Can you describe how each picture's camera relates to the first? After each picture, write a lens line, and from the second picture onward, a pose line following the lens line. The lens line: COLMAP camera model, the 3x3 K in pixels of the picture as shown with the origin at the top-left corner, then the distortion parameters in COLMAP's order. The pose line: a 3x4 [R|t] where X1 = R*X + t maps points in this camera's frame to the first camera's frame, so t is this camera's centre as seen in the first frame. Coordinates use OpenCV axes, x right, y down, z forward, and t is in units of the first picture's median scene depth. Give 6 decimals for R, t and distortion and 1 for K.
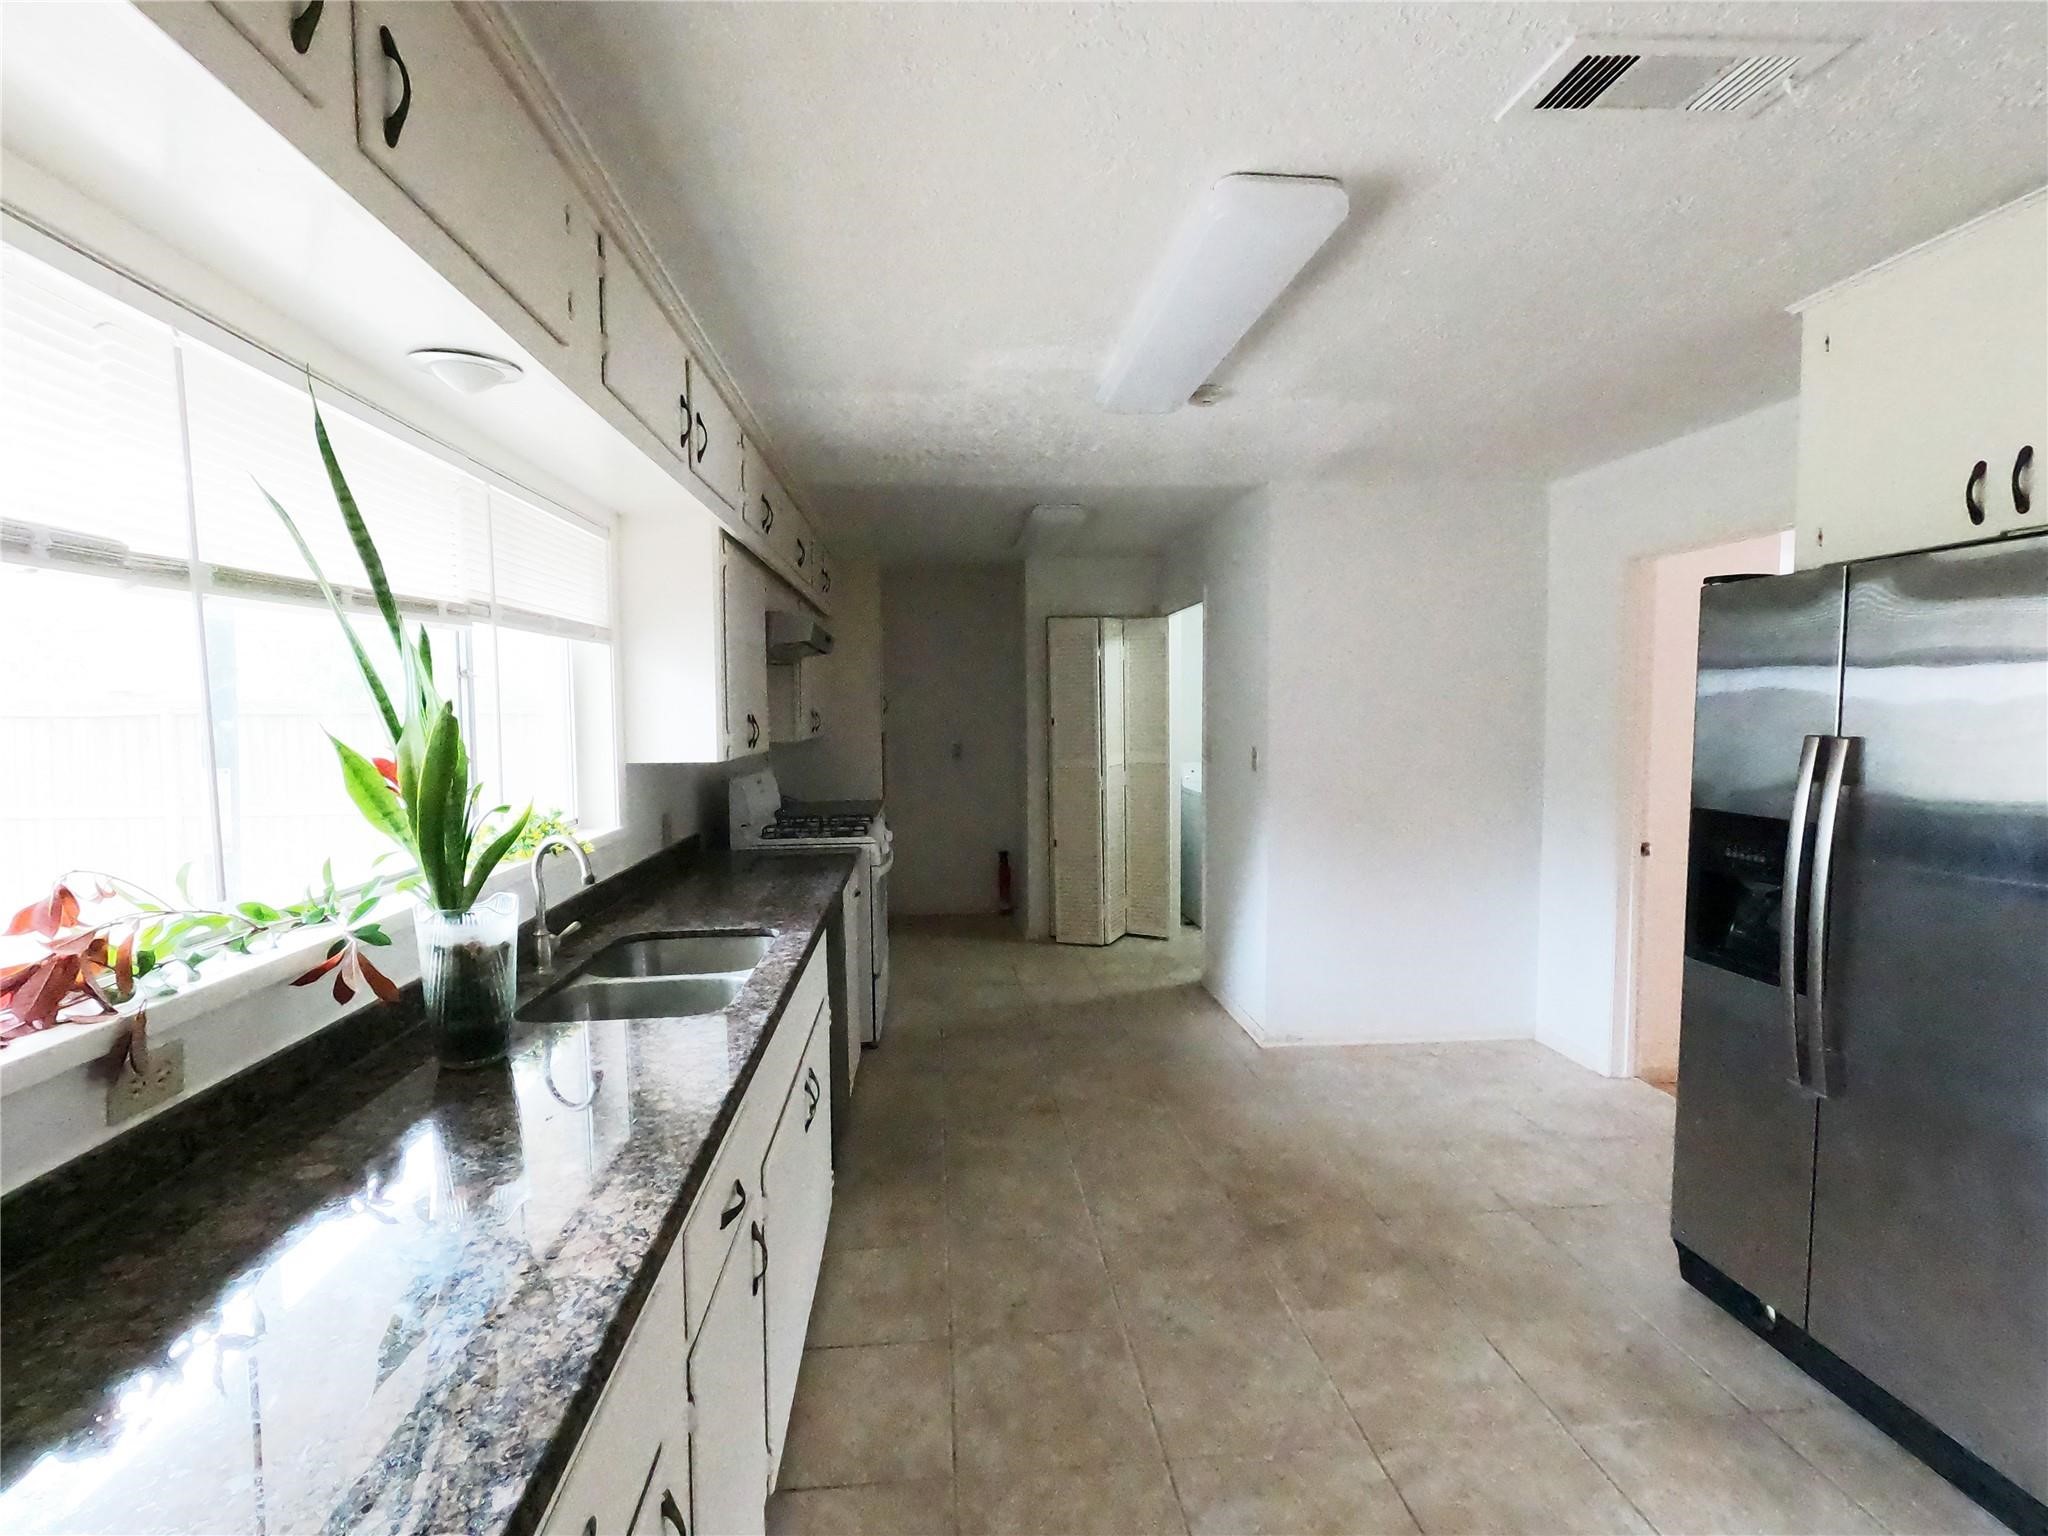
lens RADIAL K [[975.9, 0, 1014.9], [0, 975.9, 774.2], [0, 0, 1]] dist [-0.001209, 0.001826]
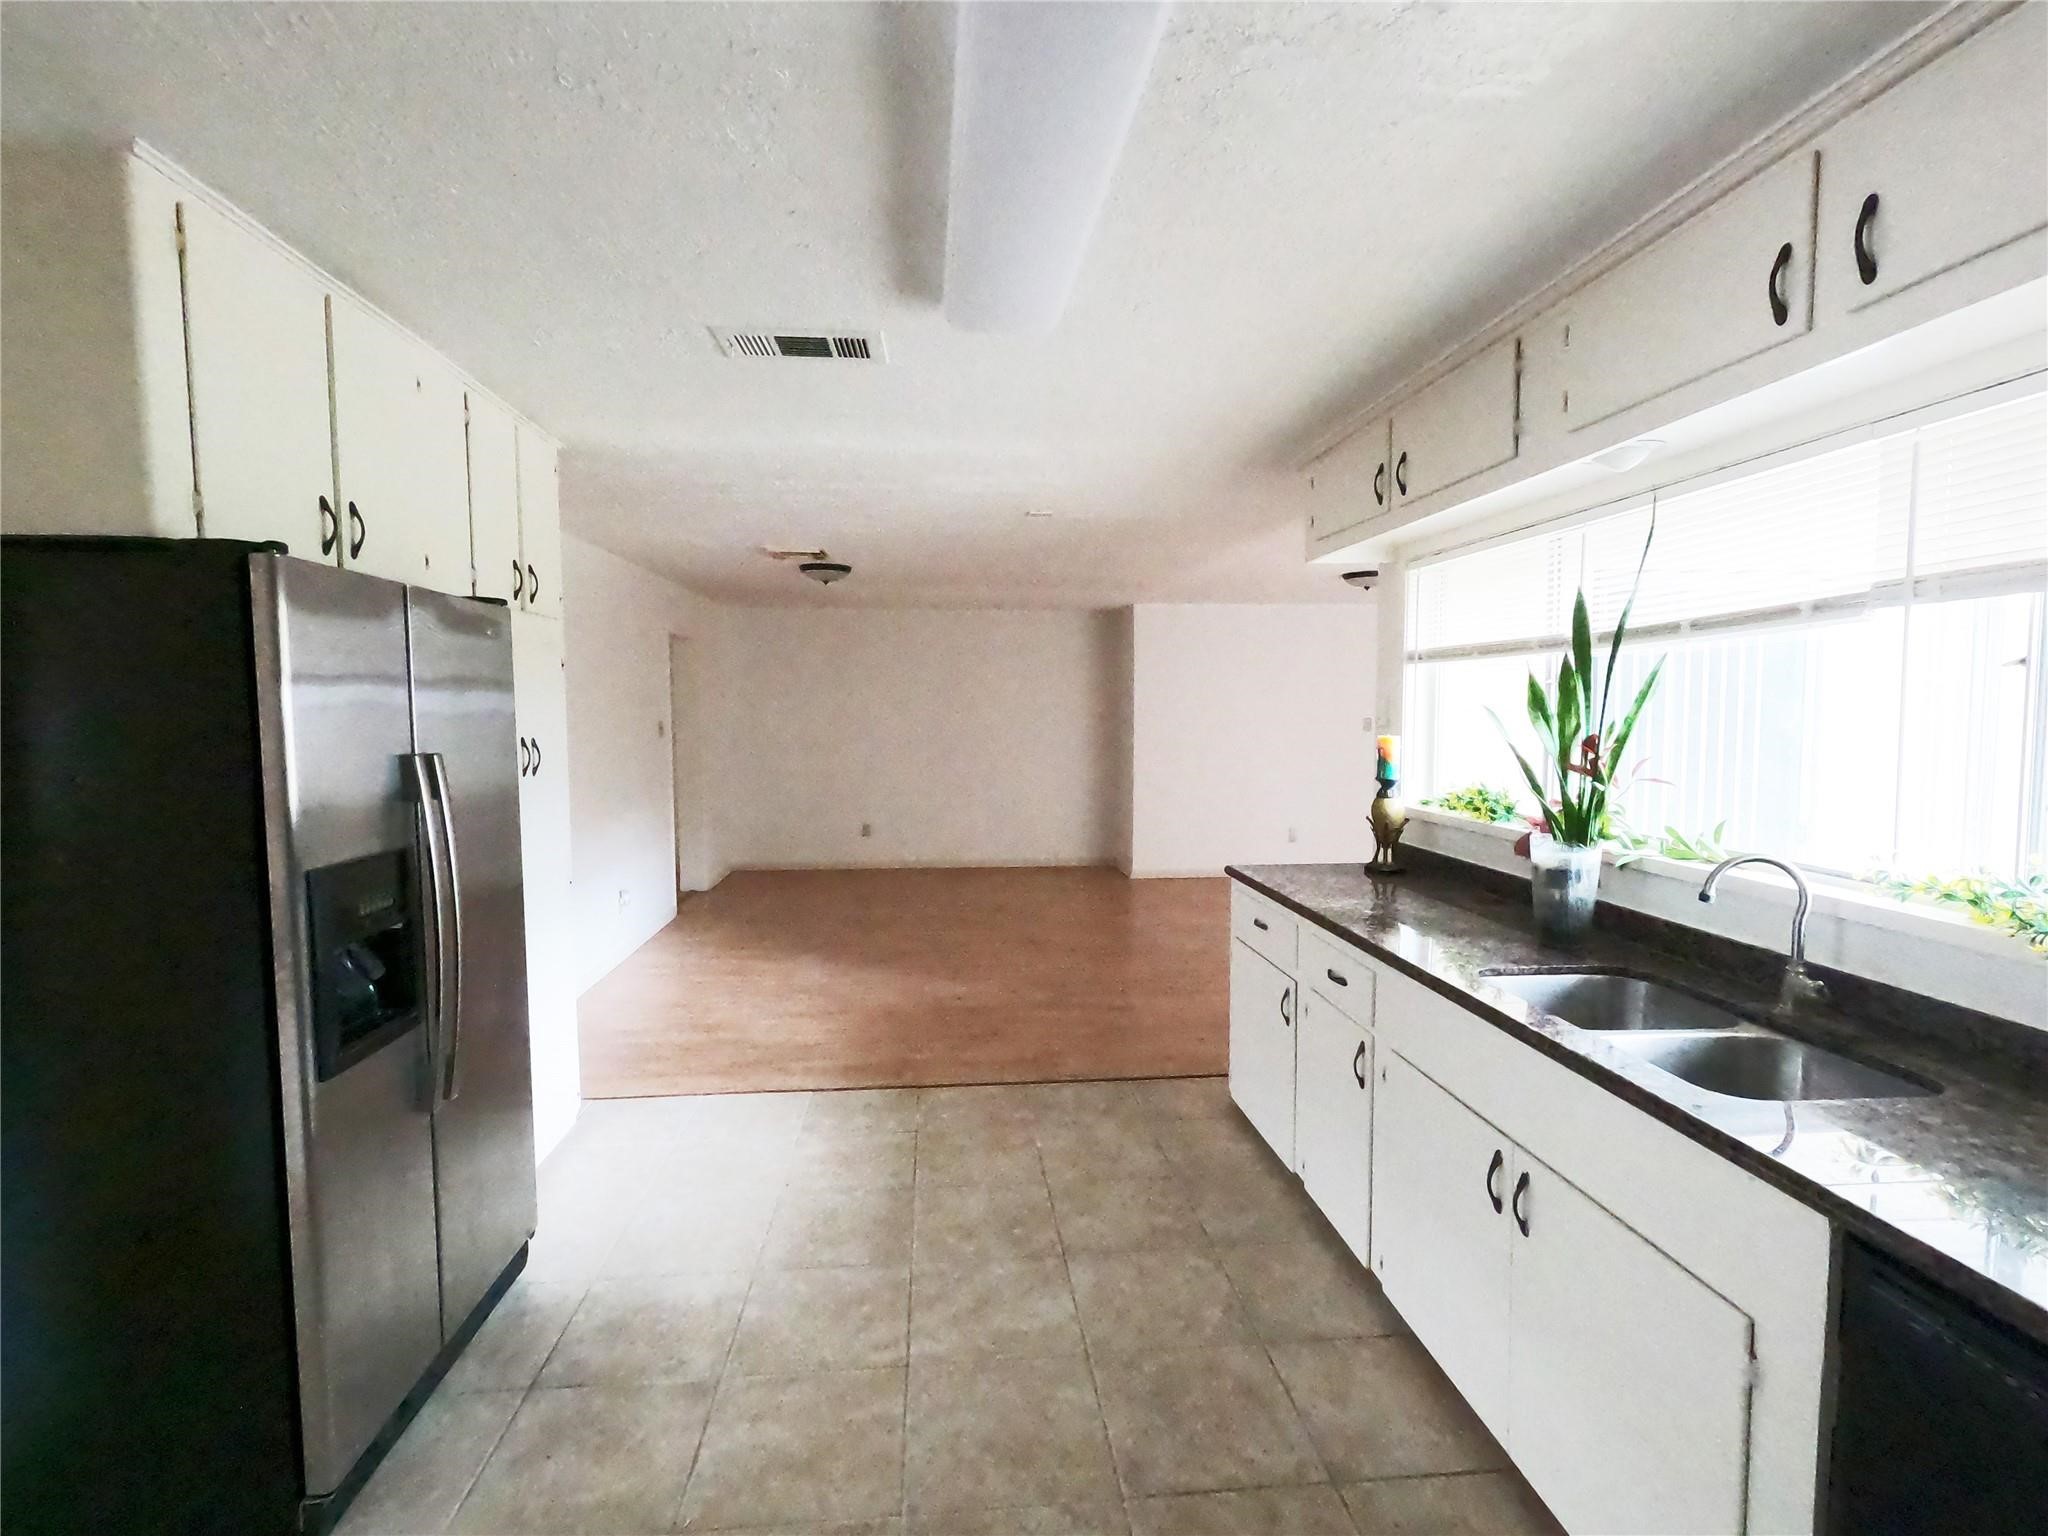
lens RADIAL K [[975.9, 0, 1025.1], [0, 975.9, 755.7], [0, 0, 1]] dist [-0.001209, 0.001826]
pose [[-0.999871, 0.014219, -0.007497, 0.200201], [0.013214, 0.992643, 0.120357, -0.136274], [0.009153, 0.120242, -0.992702, 1.818572]]
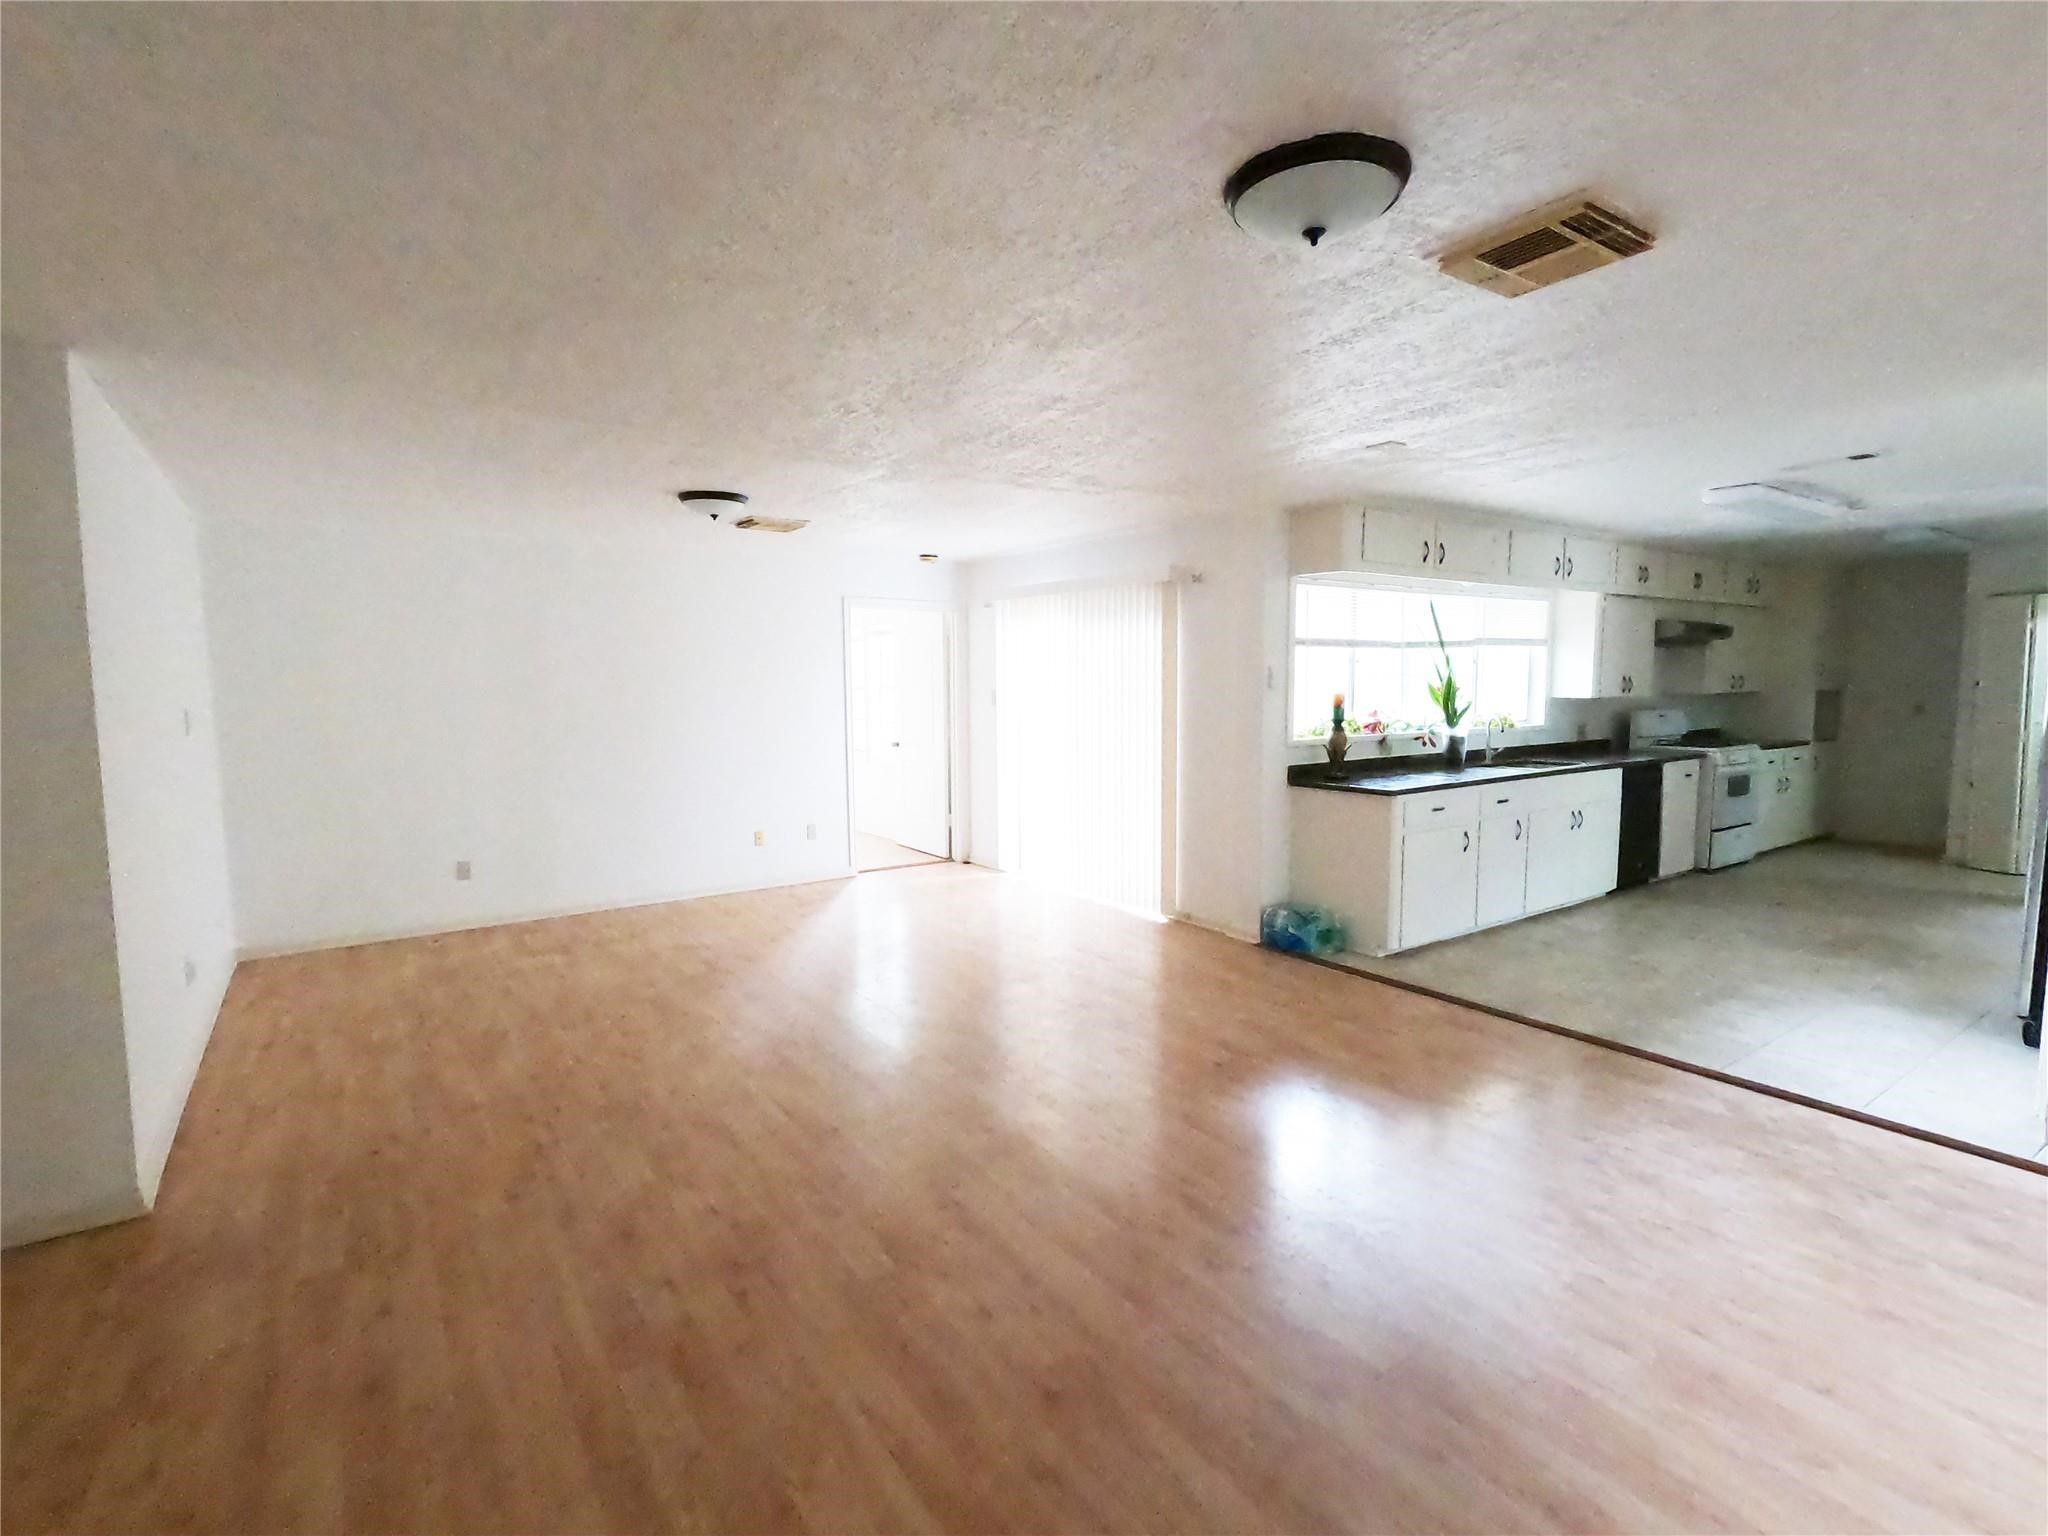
lens RADIAL K [[975.9, 0, 1017.2], [0, 975.9, 771.7], [0, 0, 1]] dist [-0.001209, 0.001826]
pose [[0.492757, 0.089532, -0.865549, 1.376015], [-0.057542, 0.995868, 0.070254, 0.103383], [0.868262, 0.015187, 0.495873, -1.704758]]
